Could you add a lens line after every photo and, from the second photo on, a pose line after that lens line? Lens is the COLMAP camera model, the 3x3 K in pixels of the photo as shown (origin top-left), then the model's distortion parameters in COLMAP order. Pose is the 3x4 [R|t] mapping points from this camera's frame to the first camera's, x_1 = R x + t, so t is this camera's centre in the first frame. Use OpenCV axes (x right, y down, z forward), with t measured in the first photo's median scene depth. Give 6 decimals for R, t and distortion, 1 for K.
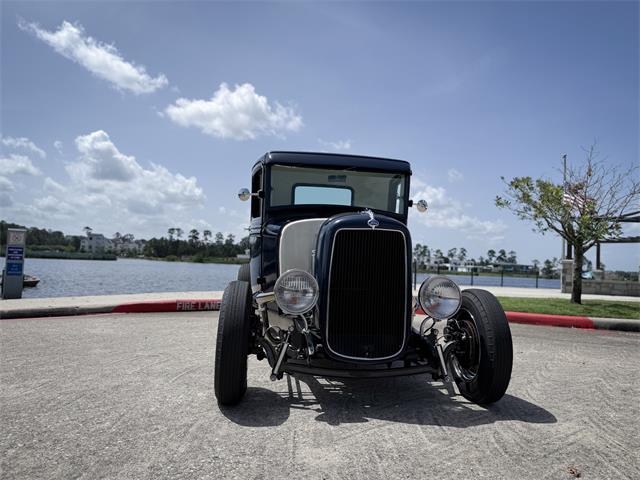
lens RADIAL K [[454.6, 0, 326.0], [0, 454.6, 240.3], [0, 0, 1]] dist [0.025407, -0.037665]
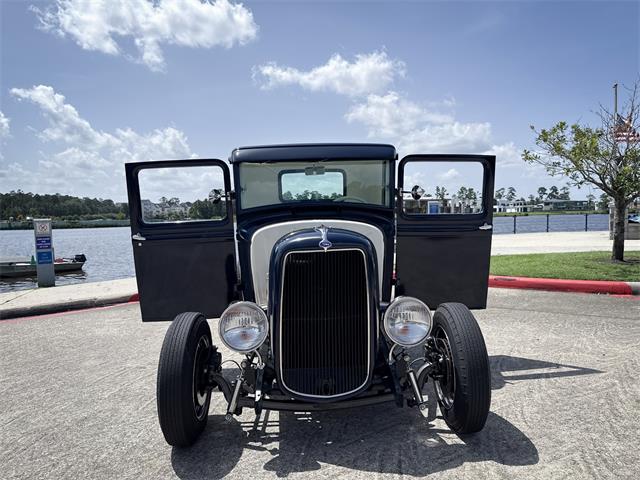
lens RADIAL K [[454.6, 0, 326.0], [0, 454.6, 240.3], [0, 0, 1]] dist [0.025407, -0.037665]
pose [[0.993318, -0.059133, -0.099111, 0.060323], [0.069579, 0.991983, 0.105495, -0.042749], [0.092078, -0.111686, 0.989469, 0.040923]]
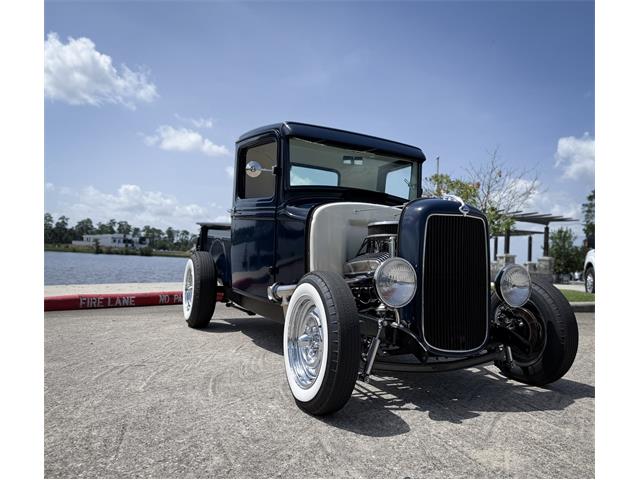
lens RADIAL K [[461.2, 0, 362.5], [0, 461.2, 242.9], [0, 0, 1]] dist [0.019398, -0.005643]
pose [[0.929479, 0.017622, 0.368453, -0.140862], [-0.028172, 0.999332, 0.023271, 0.005257], [-0.367797, -0.032010, 0.929355, 0.054425]]
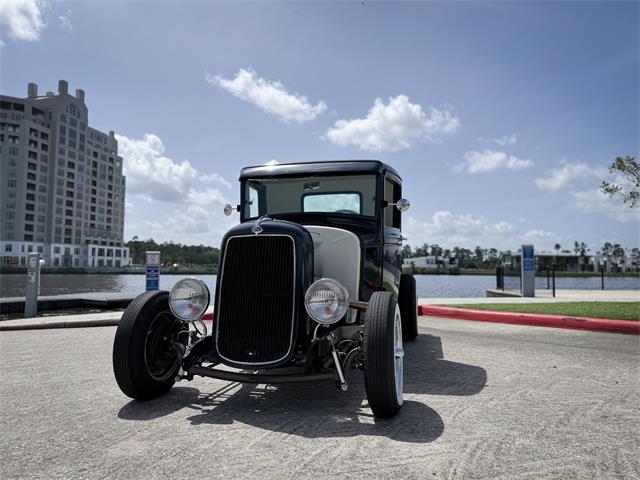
lens RADIAL K [[454.6, 0, 326.0], [0, 454.6, 240.3], [0, 0, 1]] dist [0.025407, -0.037665]
pose [[0.933551, -0.062901, -0.352883, 0.189374], [0.055444, 0.997974, -0.031210, 0.008533], [0.354132, 0.009571, 0.935147, 0.032340]]
